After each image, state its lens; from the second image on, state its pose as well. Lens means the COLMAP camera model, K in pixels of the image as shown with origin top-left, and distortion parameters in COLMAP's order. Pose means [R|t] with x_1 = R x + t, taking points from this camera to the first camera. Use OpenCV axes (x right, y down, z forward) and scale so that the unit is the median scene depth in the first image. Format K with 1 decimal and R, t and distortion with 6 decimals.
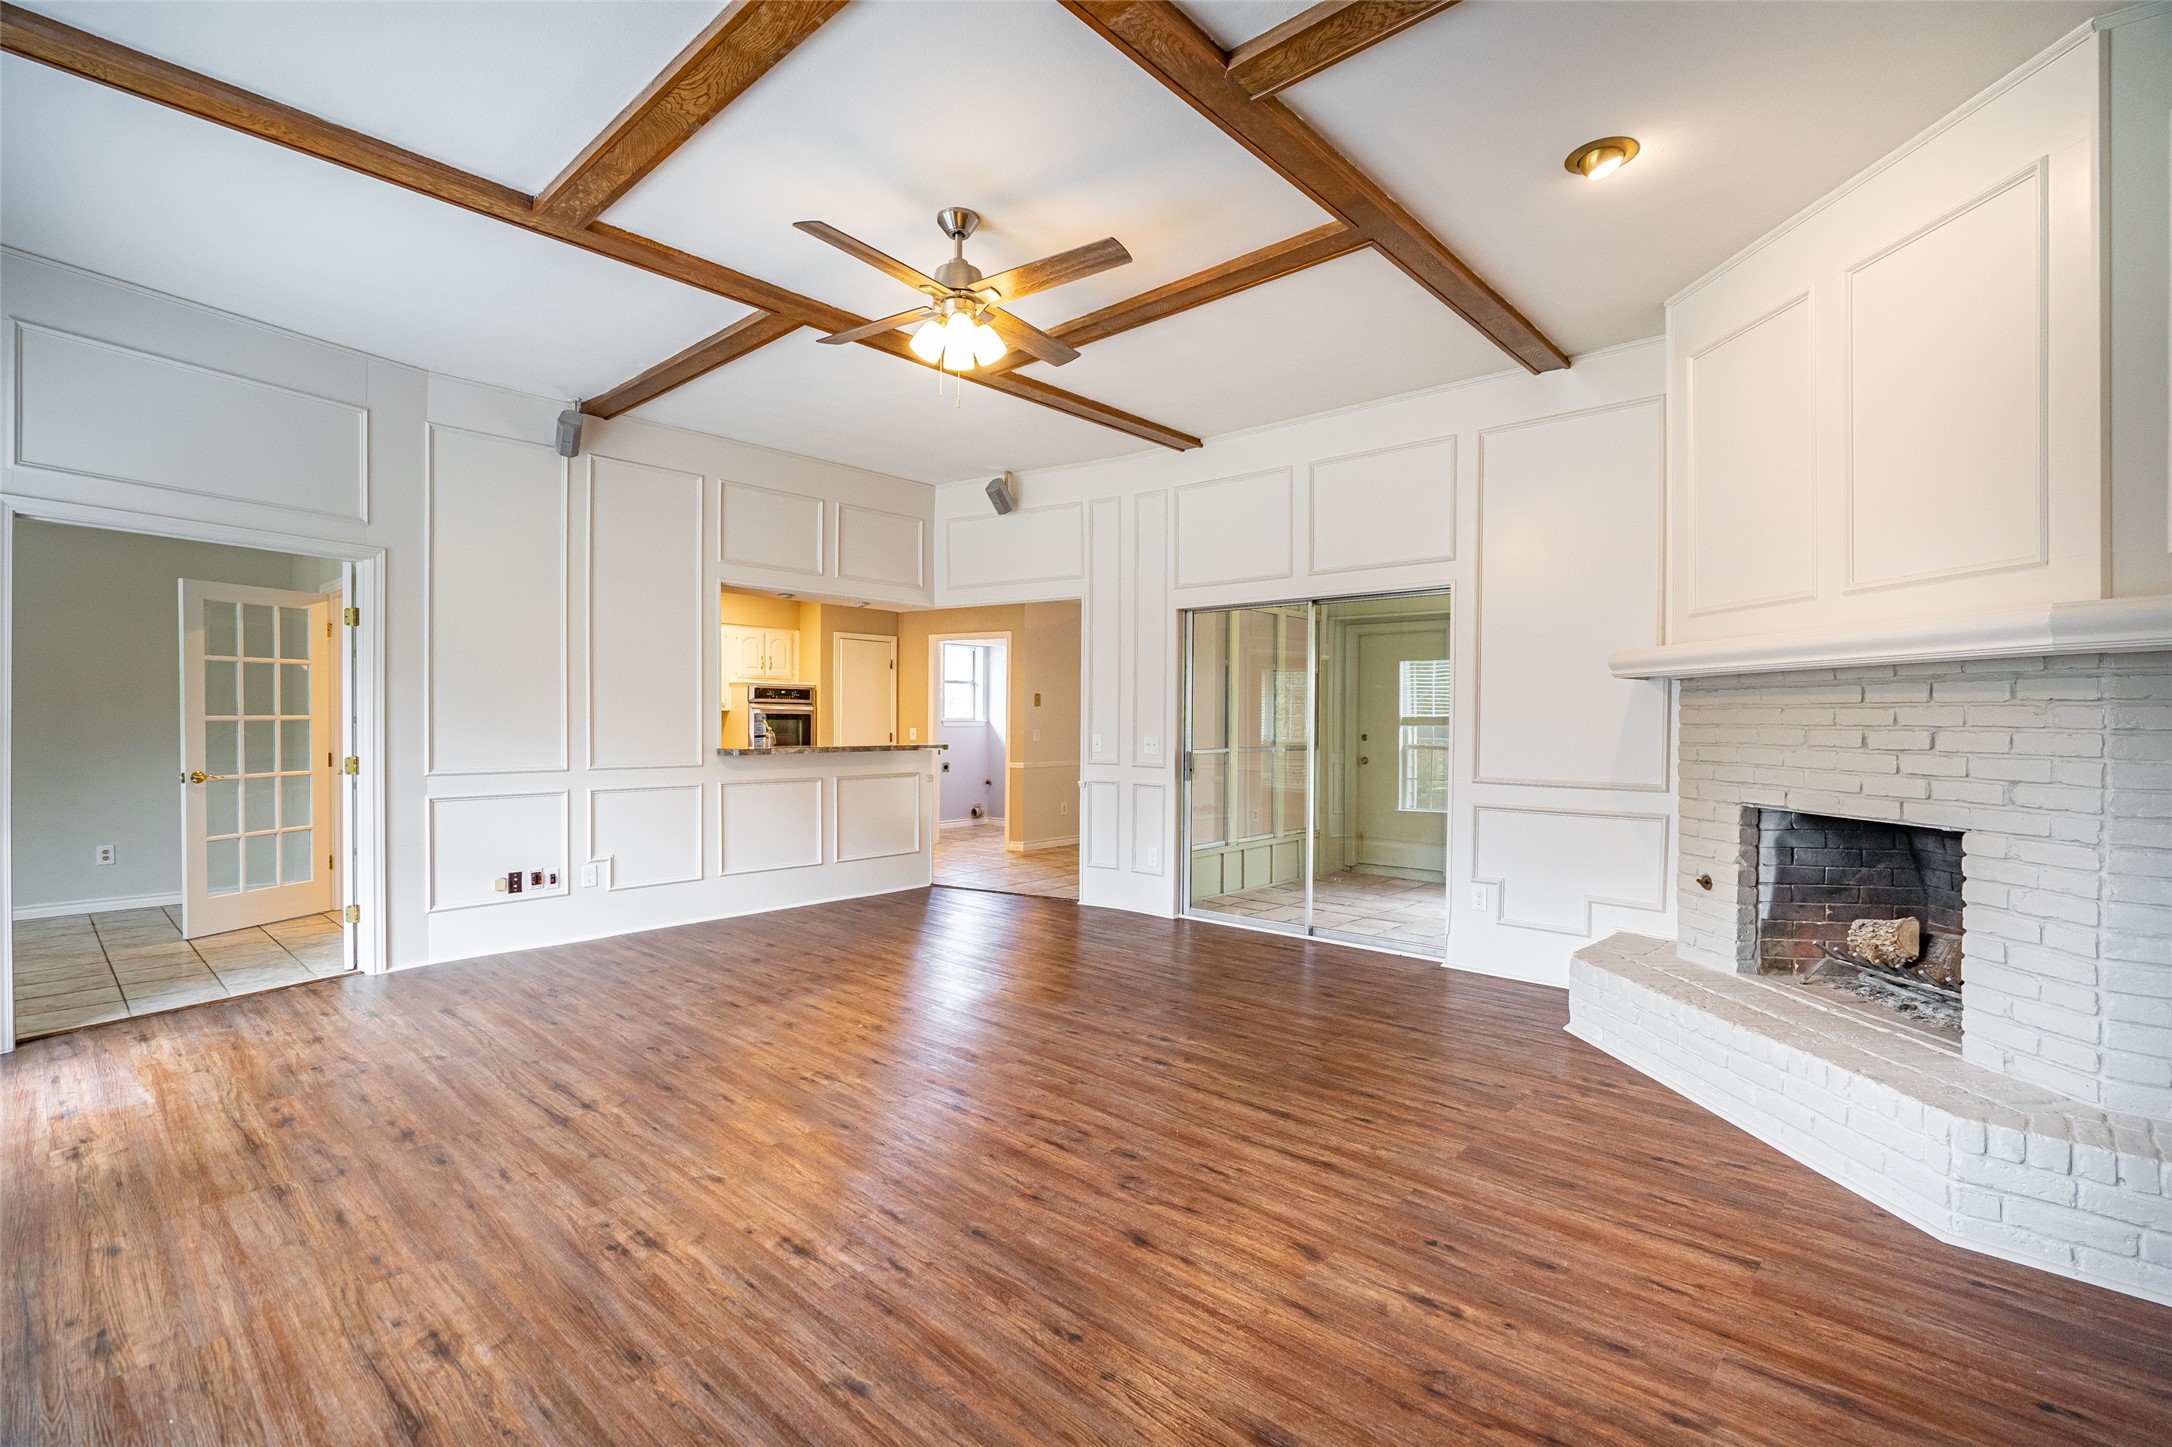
lens RADIAL K [[975.1, 0, 1084.5], [0, 975.1, 730.3], [0, 0, 1]] dist [-0.004364, 0.002290]
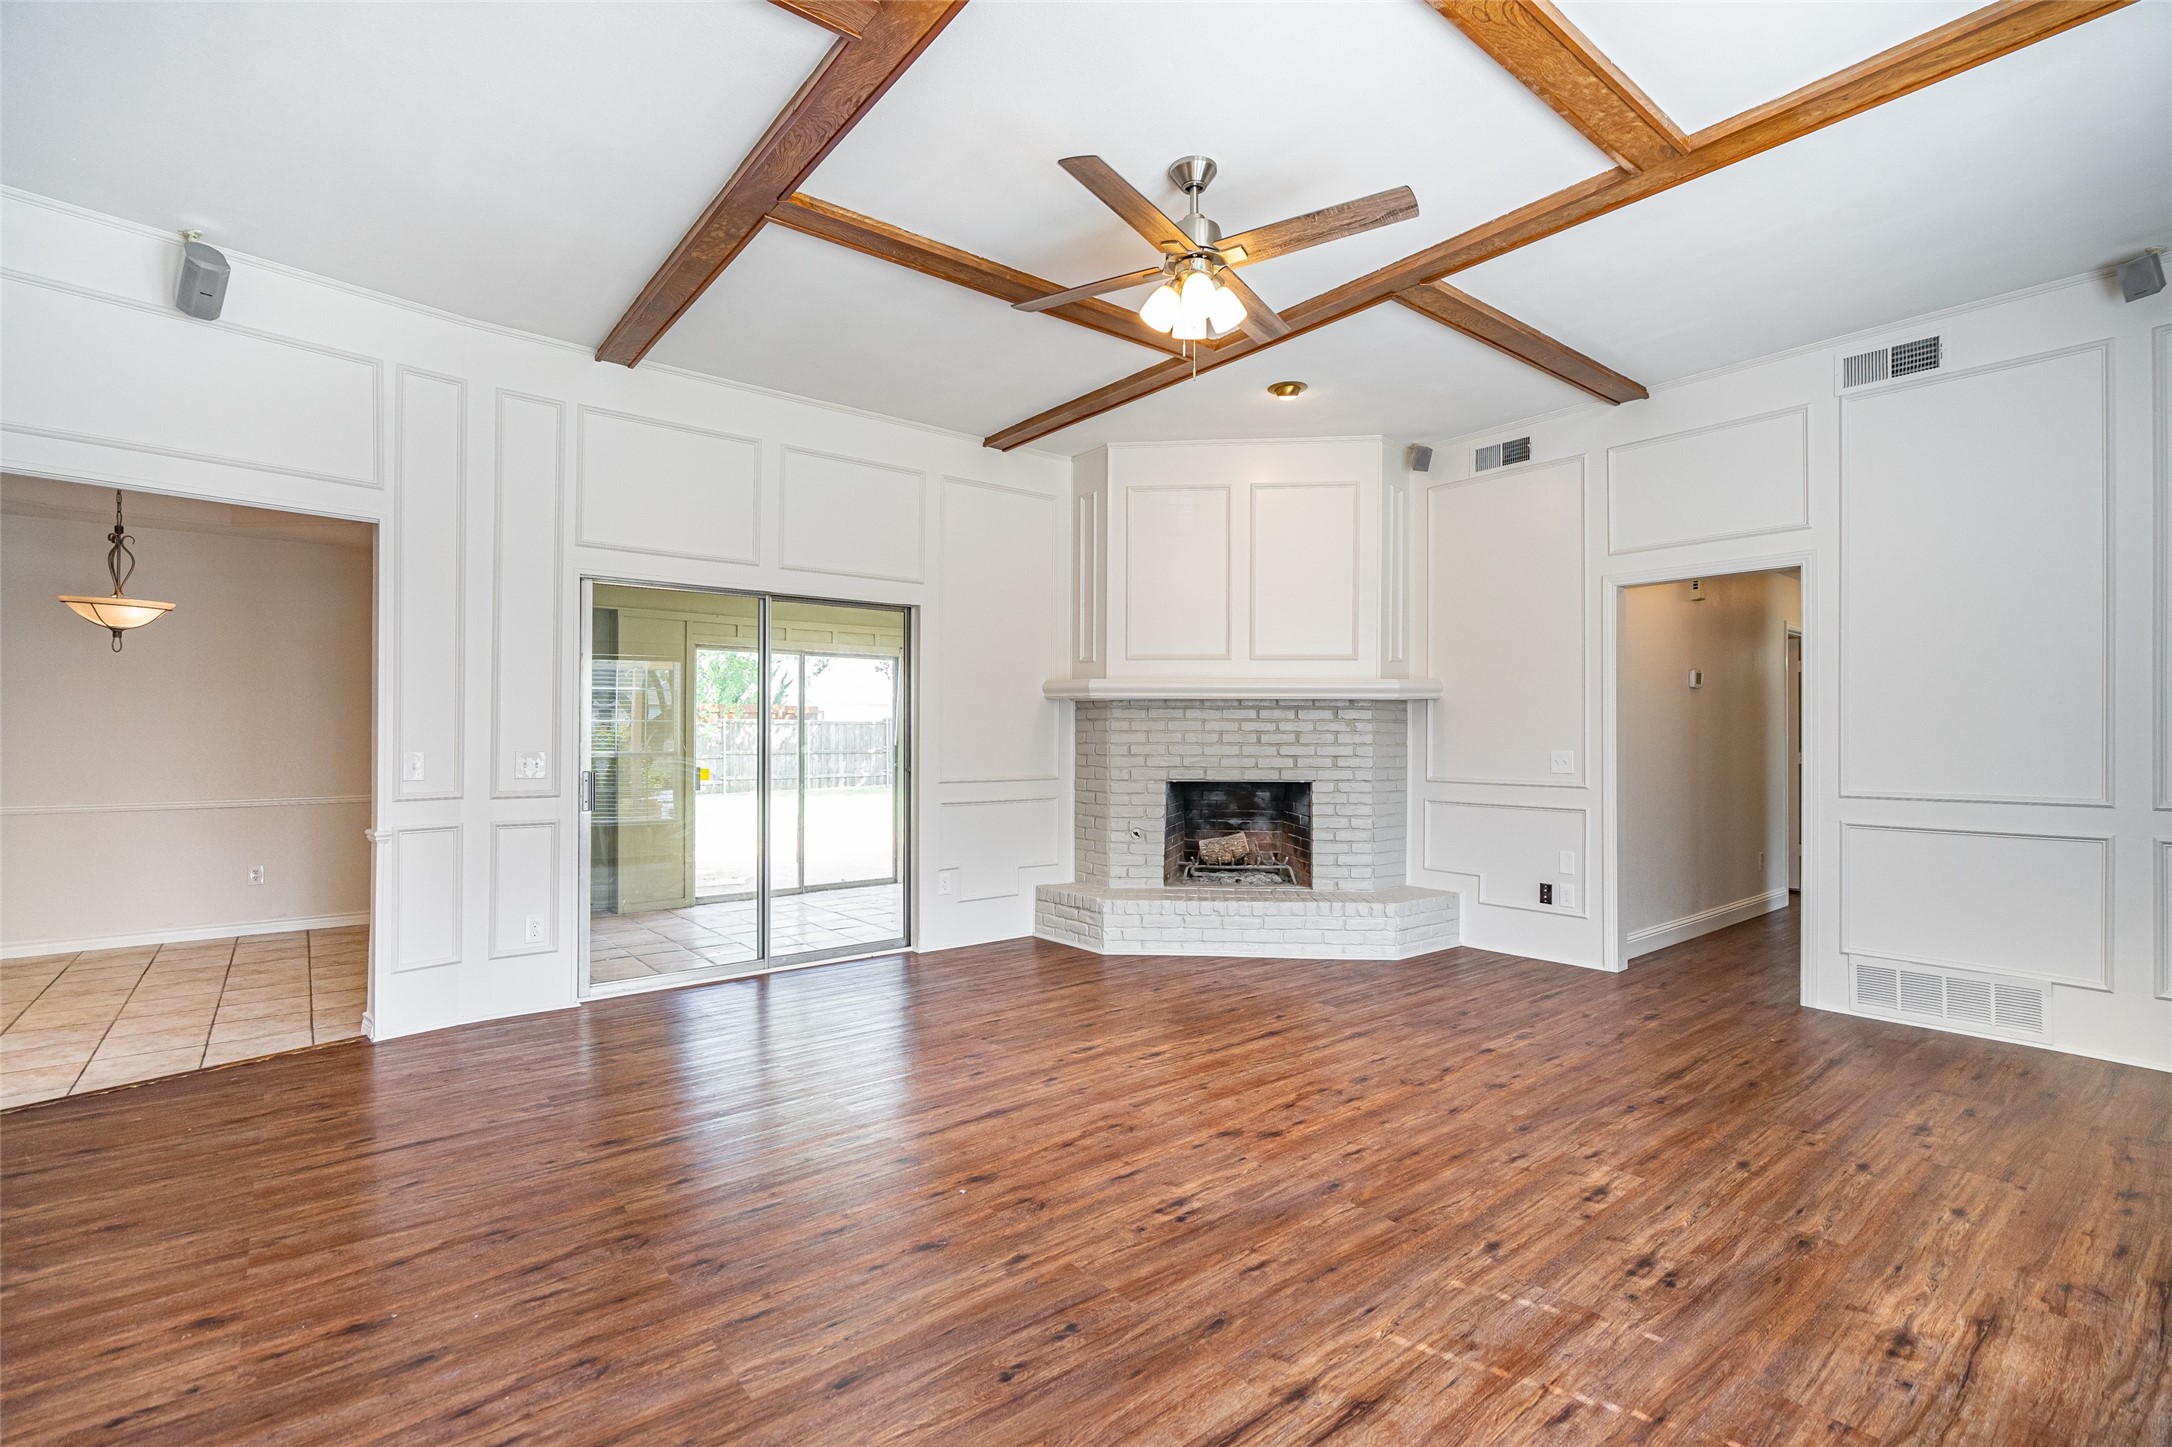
lens RADIAL K [[975.1, 0, 1089.7], [0, 975.1, 724.8], [0, 0, 1]] dist [-0.004364, 0.002290]
pose [[0.151788, 0.002438, 0.988410, -1.161541], [0.009400, 0.999948, -0.003910, -0.013680], [-0.988368, 0.009884, 0.151758, 1.082048]]
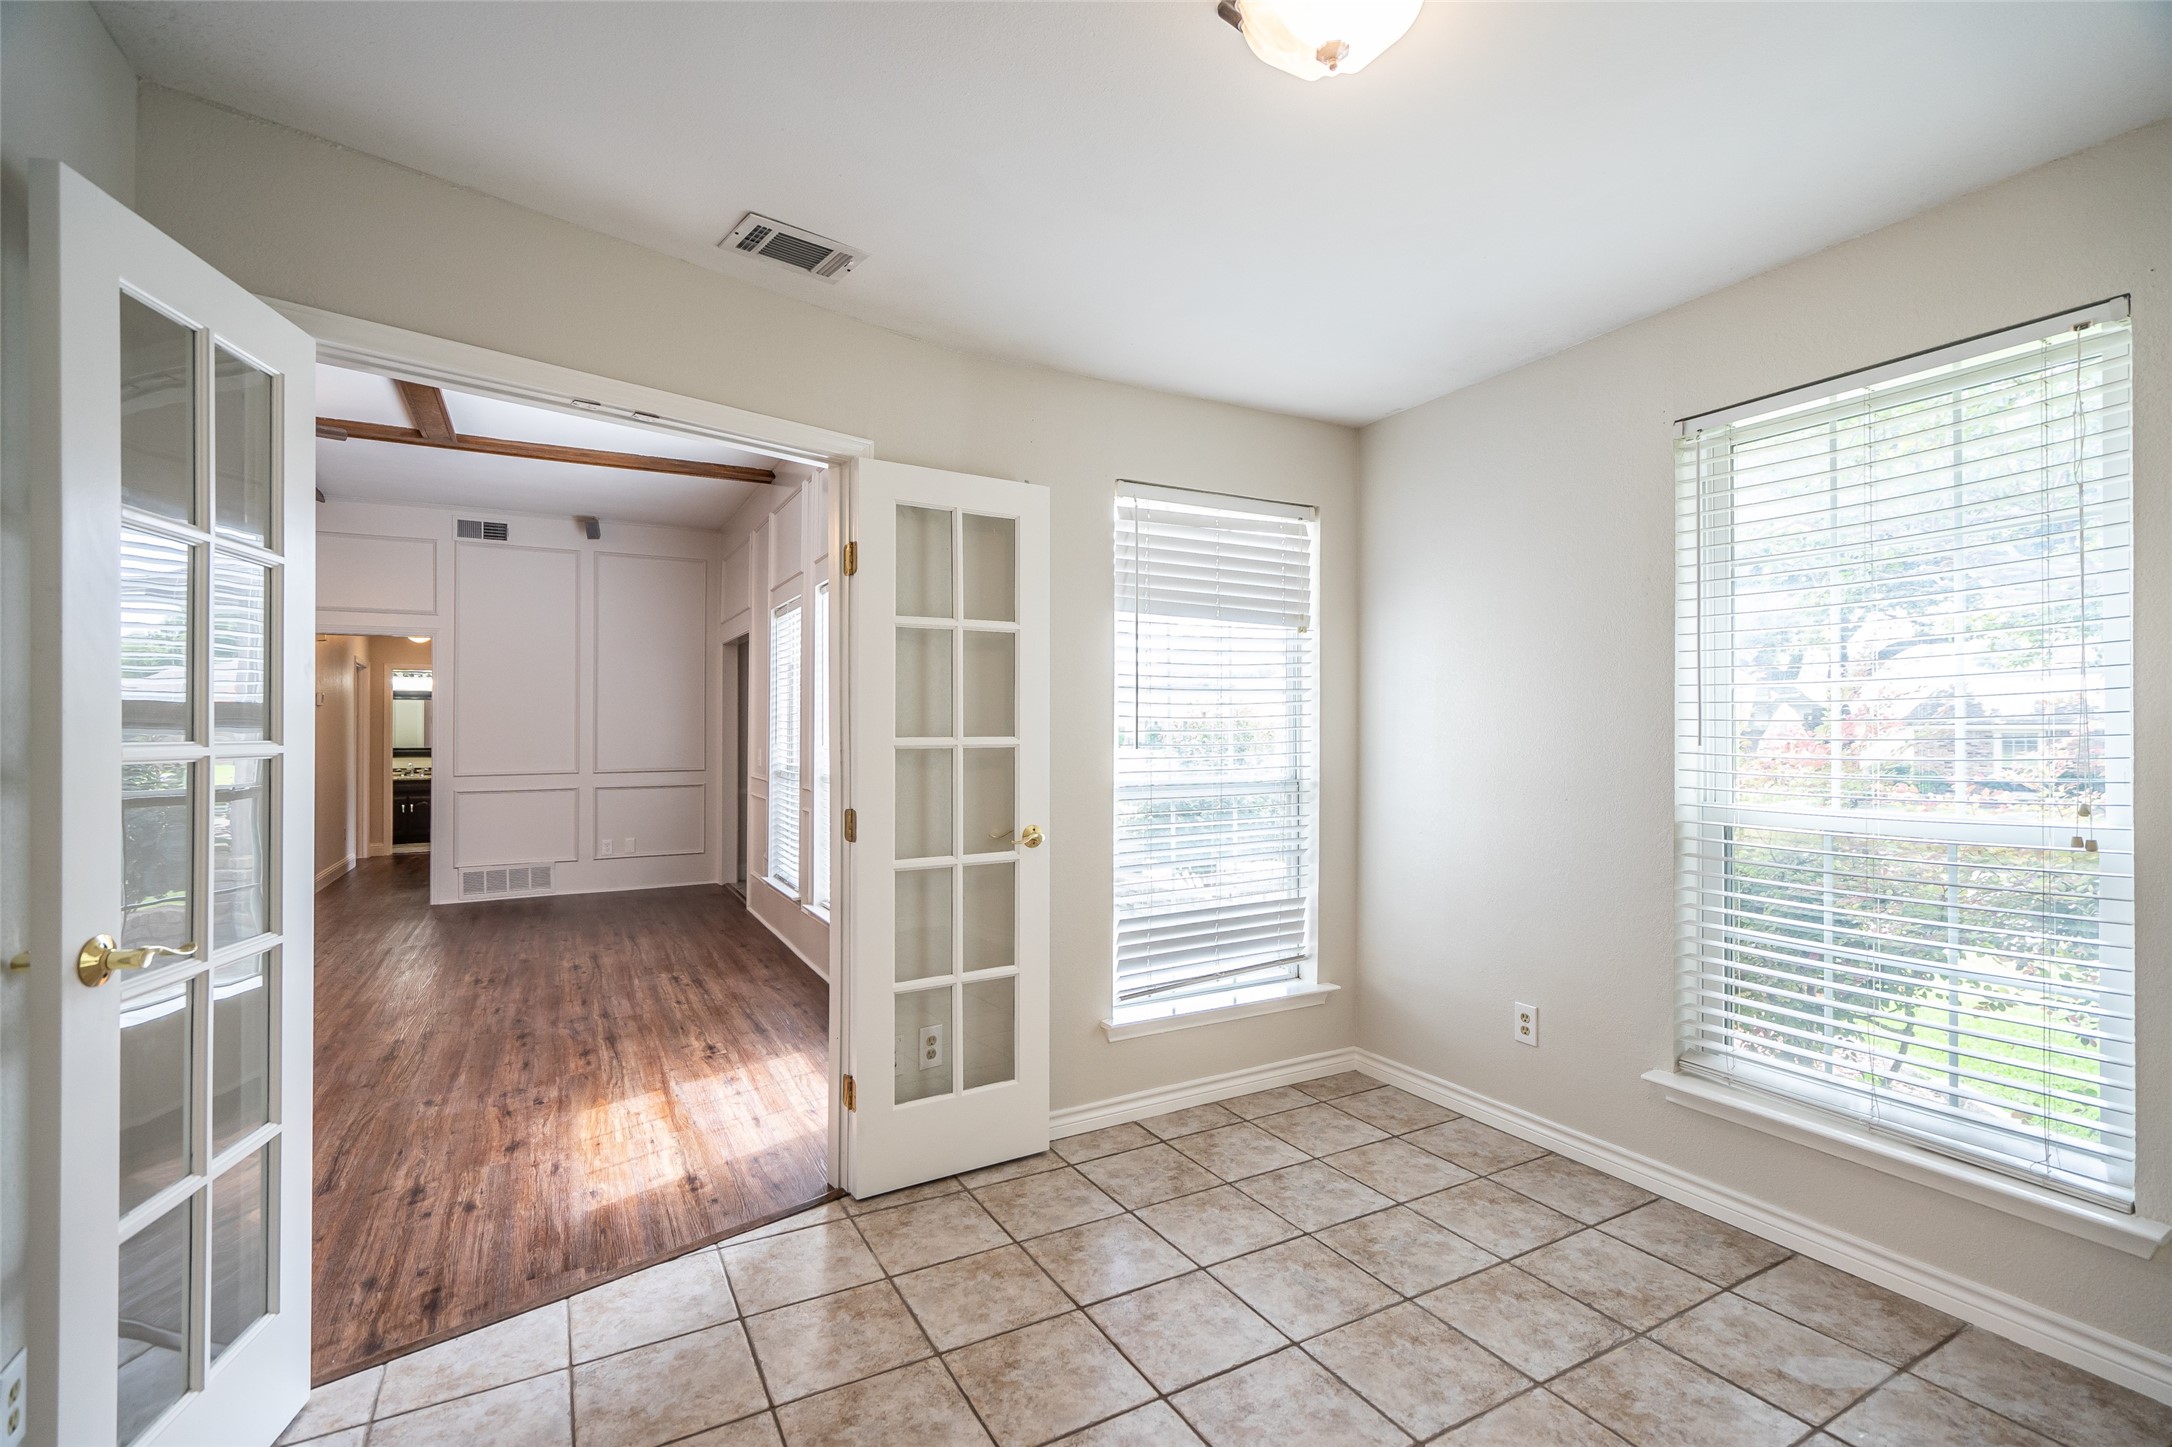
lens RADIAL K [[975.1, 0, 1088.9], [0, 975.1, 724.2], [0, 0, 1]] dist [-0.004364, 0.002290]
pose [[-0.946784, 0.001539, 0.321865, -1.857489], [0.001488, 0.999999, -0.000403, -0.031755], [-0.321865, 0.000097, -0.946785, 1.996437]]
